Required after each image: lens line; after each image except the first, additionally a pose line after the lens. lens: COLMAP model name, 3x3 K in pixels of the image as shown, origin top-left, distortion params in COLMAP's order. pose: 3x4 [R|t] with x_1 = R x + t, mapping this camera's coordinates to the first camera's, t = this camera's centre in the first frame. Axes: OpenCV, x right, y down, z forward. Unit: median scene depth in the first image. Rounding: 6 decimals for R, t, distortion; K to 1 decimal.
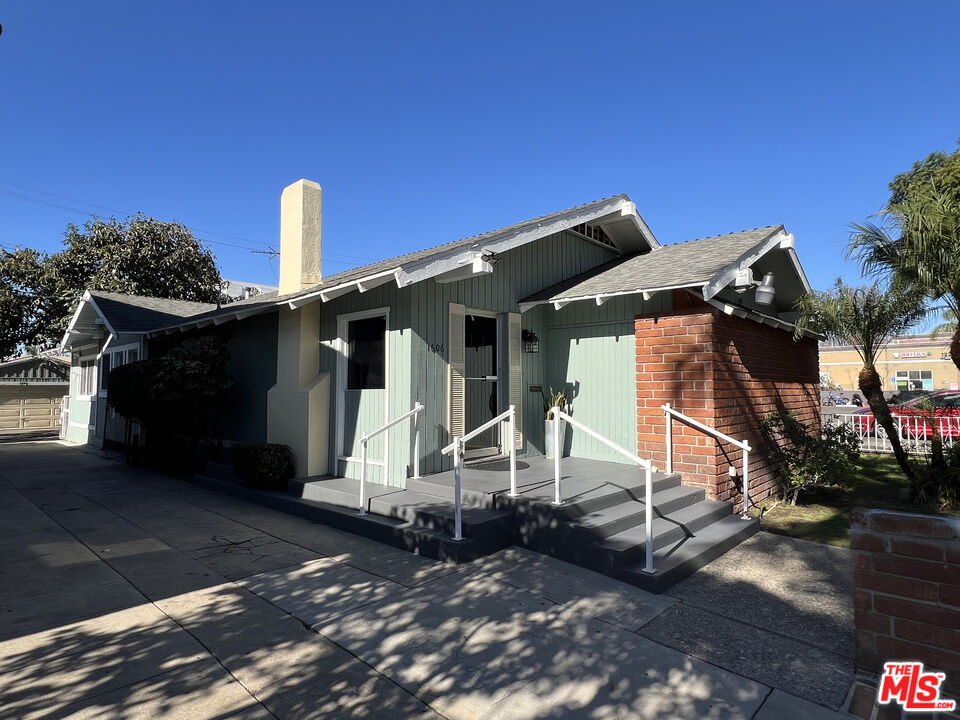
lens RADIAL K [[531.8, 0, 480.0], [0, 531.8, 360.0], [0, 0, 1]] dist [-0.002983, -0.002678]
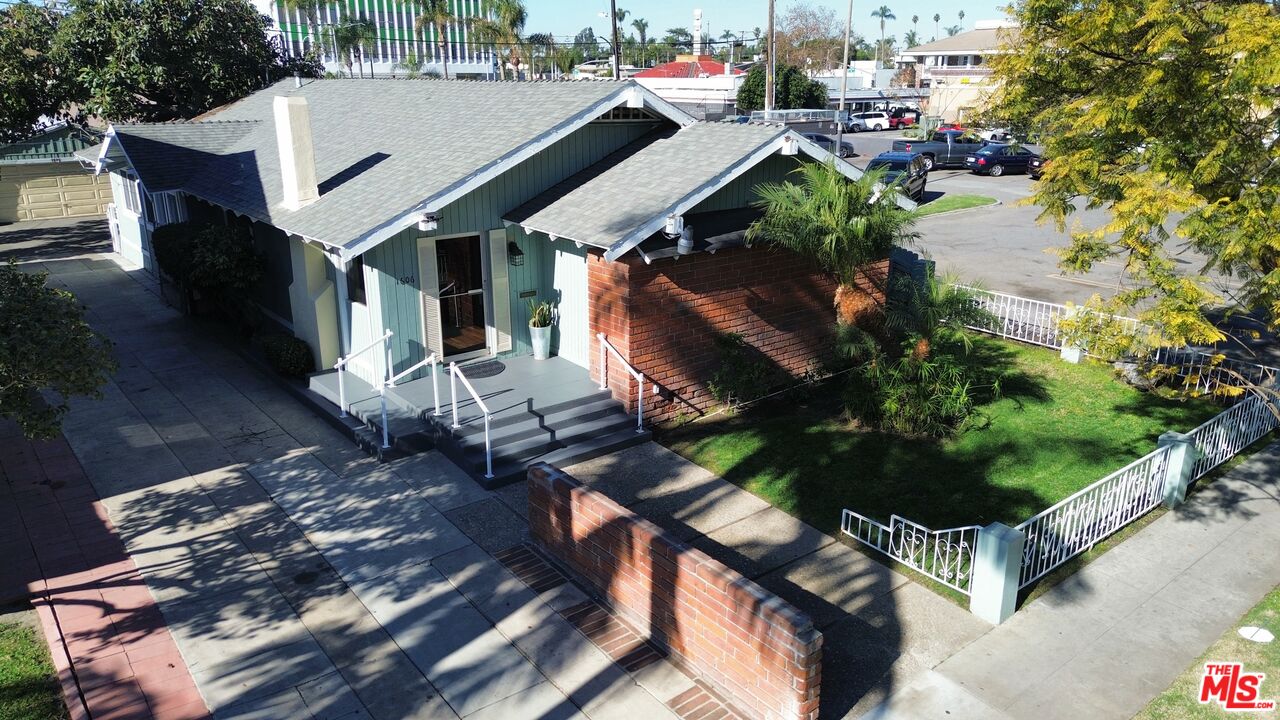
lens RADIAL K [[901.8, 0, 640.0], [0, 901.8, 360.0], [0, 0, 1]] dist [0.144645, -0.127905]
pose [[0.987470, 0.053130, -0.148593, 0.737649], [0.003083, 0.934946, 0.354777, -0.569547], [0.157776, -0.350790, 0.923067, -0.850772]]
